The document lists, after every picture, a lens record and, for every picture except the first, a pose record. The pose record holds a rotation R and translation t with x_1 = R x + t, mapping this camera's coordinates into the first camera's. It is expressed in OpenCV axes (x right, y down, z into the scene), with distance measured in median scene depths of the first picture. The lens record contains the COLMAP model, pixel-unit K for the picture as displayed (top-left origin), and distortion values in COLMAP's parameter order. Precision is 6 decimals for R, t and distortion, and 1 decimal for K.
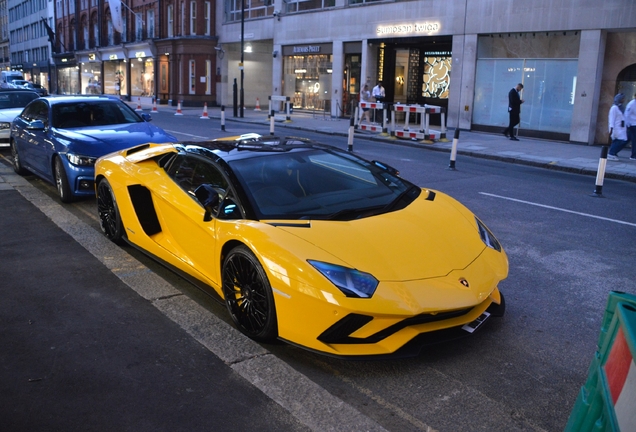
lens RADIAL K [[676.7, 0, 318.0], [0, 676.7, 216.0], [0, 0, 1]] dist [0.000108, 0.000671]
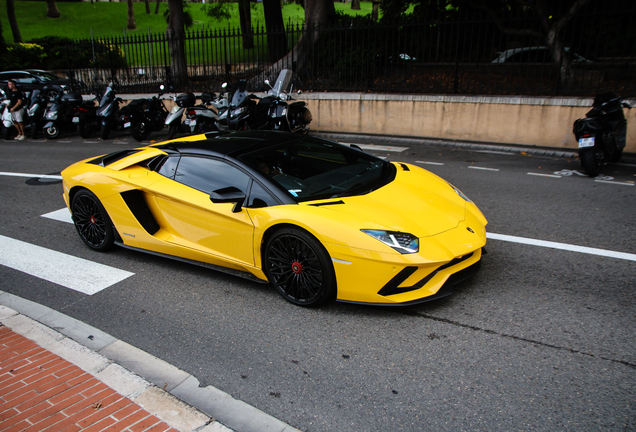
lens RADIAL K [[676.7, 0, 318.0], [0, 676.7, 216.0], [0, 0, 1]] dist [0.000108, 0.000671]
pose [[0.939012, -0.136340, 0.315702, -0.447649], [0.131112, 0.990645, 0.037850, -0.012212], [-0.317909, 0.005851, 0.948103, -0.097700]]
